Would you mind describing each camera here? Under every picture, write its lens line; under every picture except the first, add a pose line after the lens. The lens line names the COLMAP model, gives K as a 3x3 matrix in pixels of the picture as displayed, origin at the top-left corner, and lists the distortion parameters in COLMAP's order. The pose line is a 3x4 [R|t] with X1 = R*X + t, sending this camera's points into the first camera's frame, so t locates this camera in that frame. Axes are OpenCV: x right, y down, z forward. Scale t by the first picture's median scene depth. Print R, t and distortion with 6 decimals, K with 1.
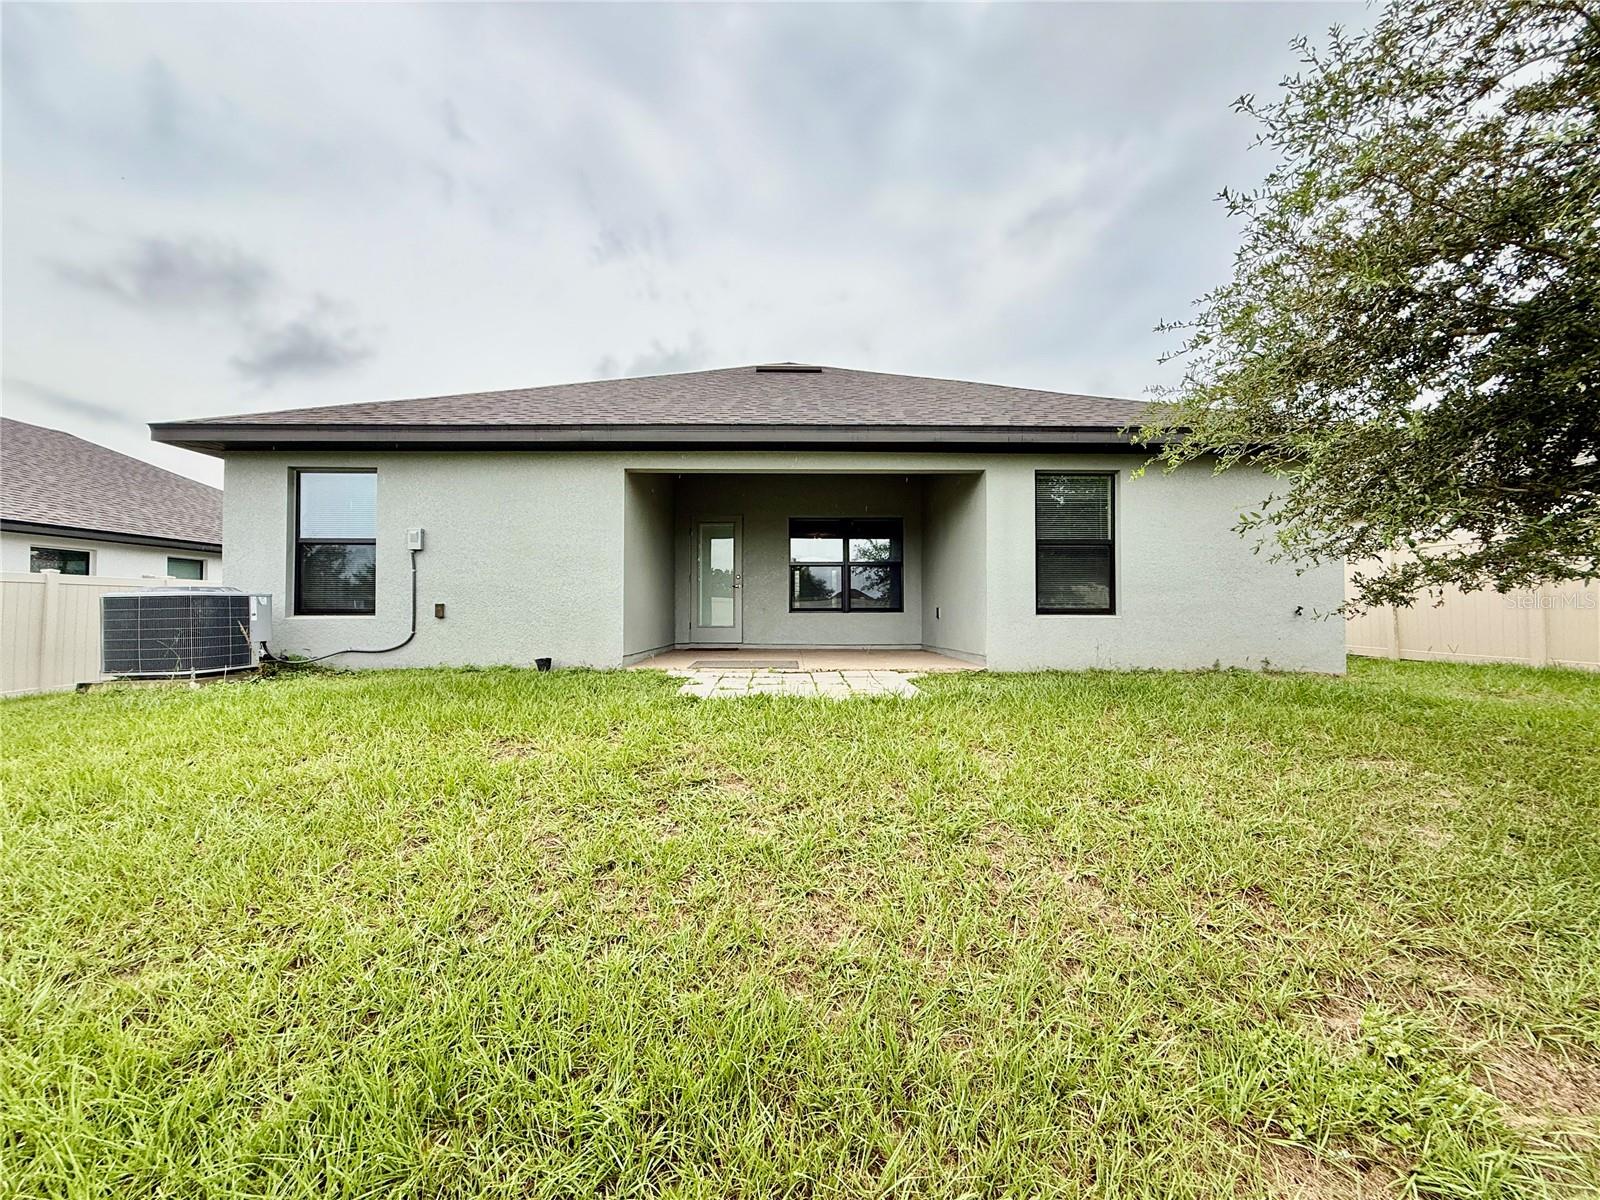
lens RADIAL K [[635.0, 0, 799.9], [0, 635.0, 599.5], [0, 0, 1]] dist [-0.003725, 0.000859]
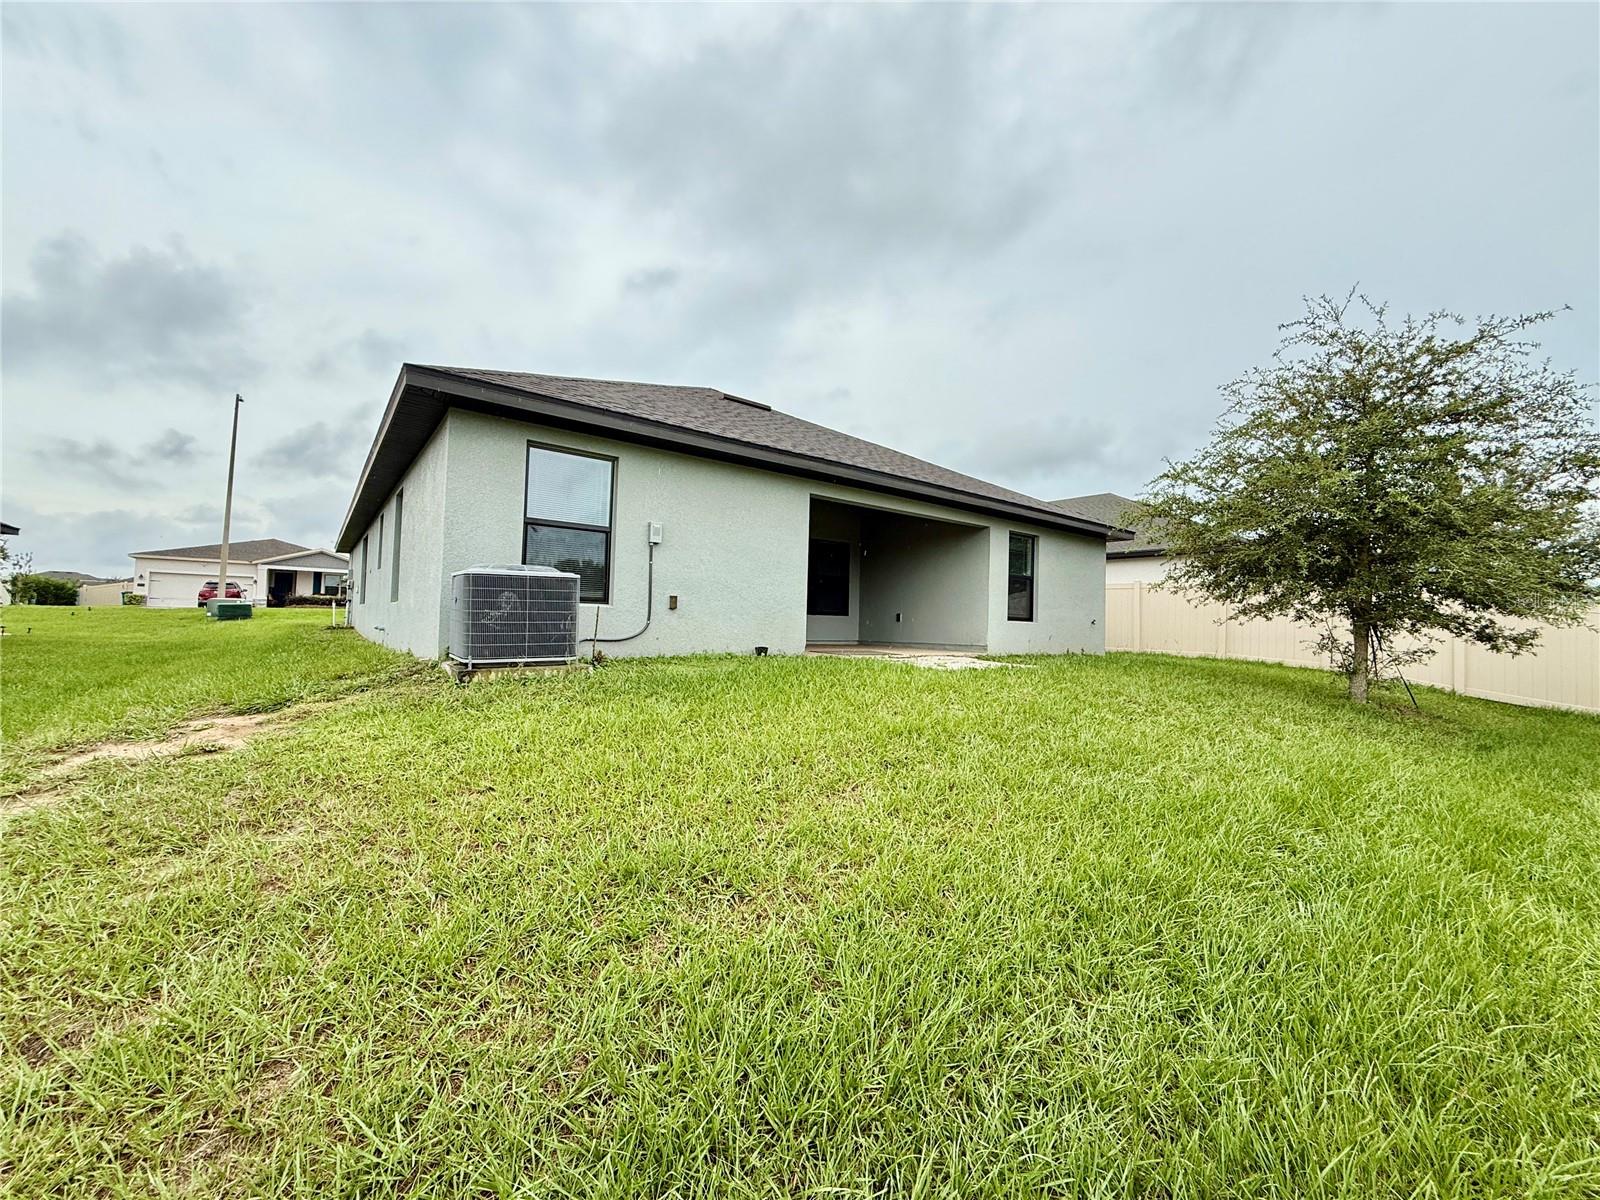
lens RADIAL K [[635.0, 0, 793.9], [0, 635.0, 601.3], [0, 0, 1]] dist [-0.003725, 0.000859]
pose [[0.802646, 0.043203, 0.594889, -1.036847], [-0.041344, 0.999004, -0.016769, 0.025718], [-0.595021, -0.011136, 0.803633, 0.025027]]
